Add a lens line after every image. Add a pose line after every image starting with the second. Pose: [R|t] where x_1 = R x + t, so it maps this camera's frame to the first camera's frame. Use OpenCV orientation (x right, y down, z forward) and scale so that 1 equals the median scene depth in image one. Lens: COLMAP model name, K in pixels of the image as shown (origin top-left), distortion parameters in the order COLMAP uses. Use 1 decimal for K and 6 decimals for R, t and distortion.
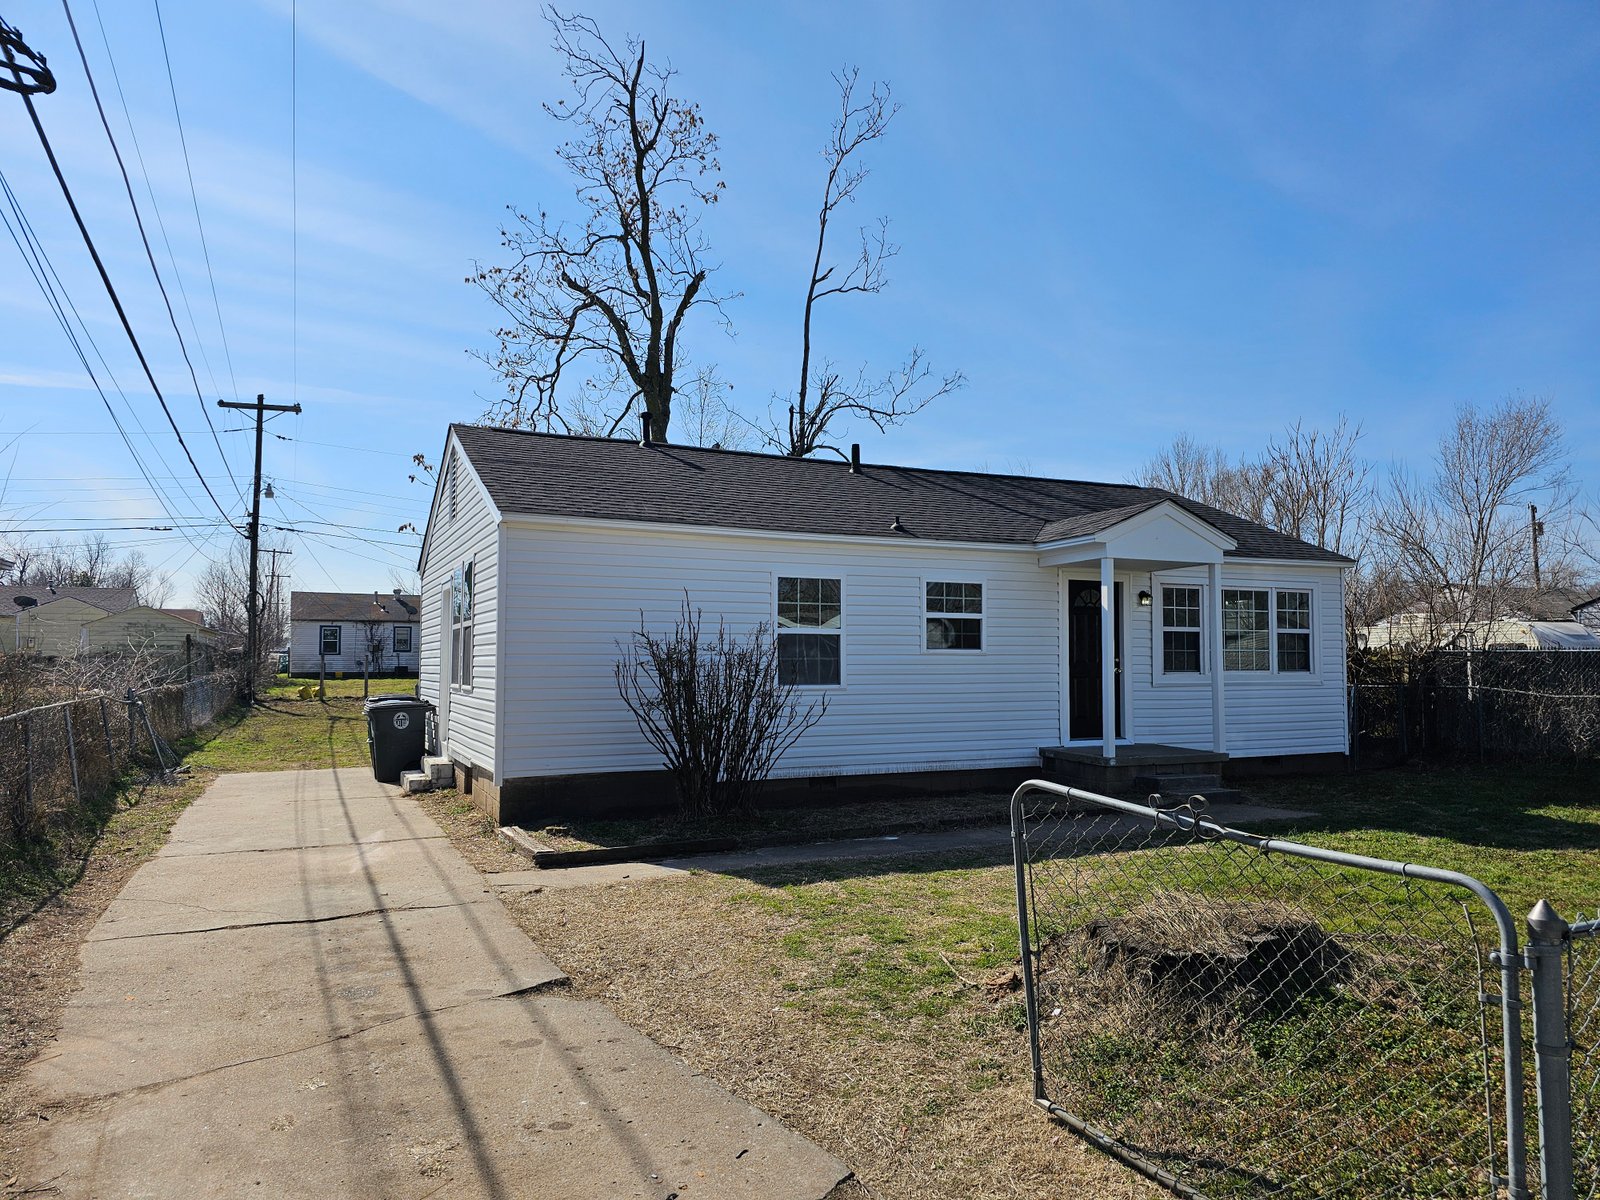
lens RADIAL K [[1092.0, 0, 803.0], [0, 1092.0, 599.0], [0, 0, 1]] dist [0.046381, -0.041749]
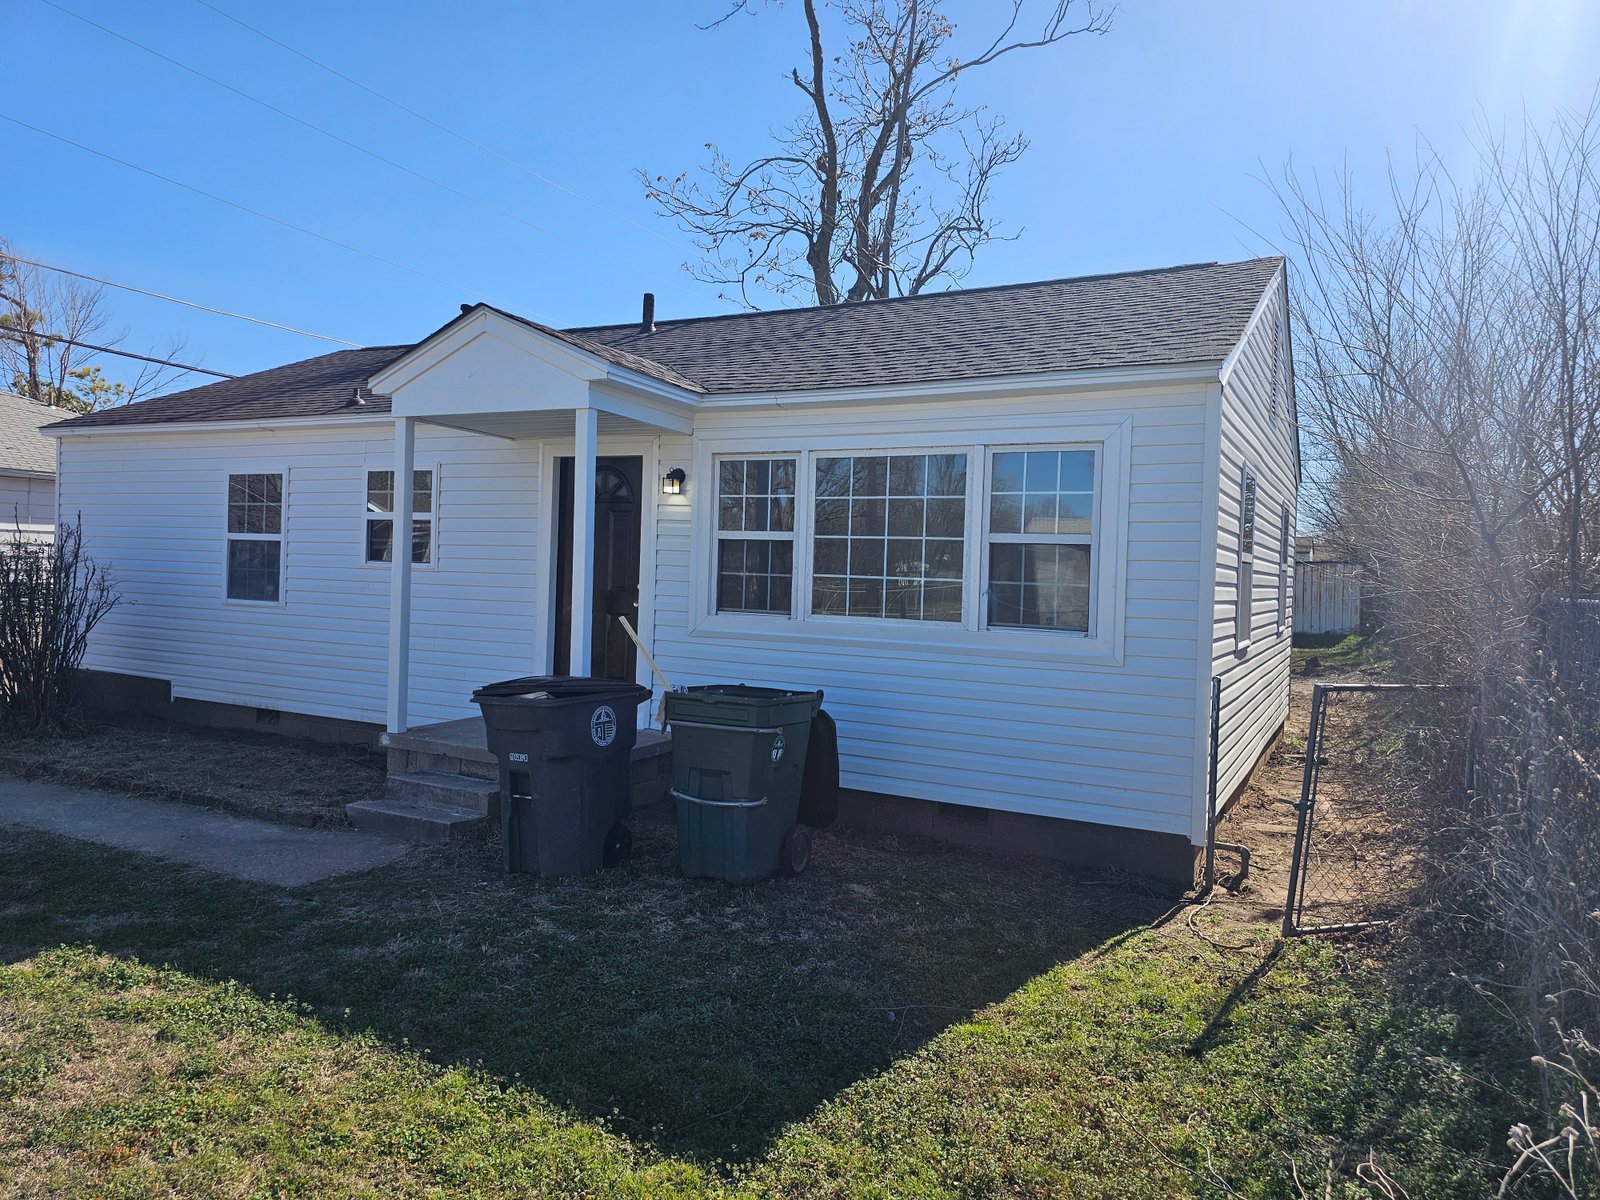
lens RADIAL K [[1092.0, 0, 797.5], [0, 1092.0, 598.9], [0, 0, 1]] dist [0.046381, -0.041749]
pose [[0.600793, 0.034493, -0.798660, 0.803766], [0.009361, 0.998697, 0.050174, 0.032550], [0.799350, -0.037620, 0.599687, 0.699905]]
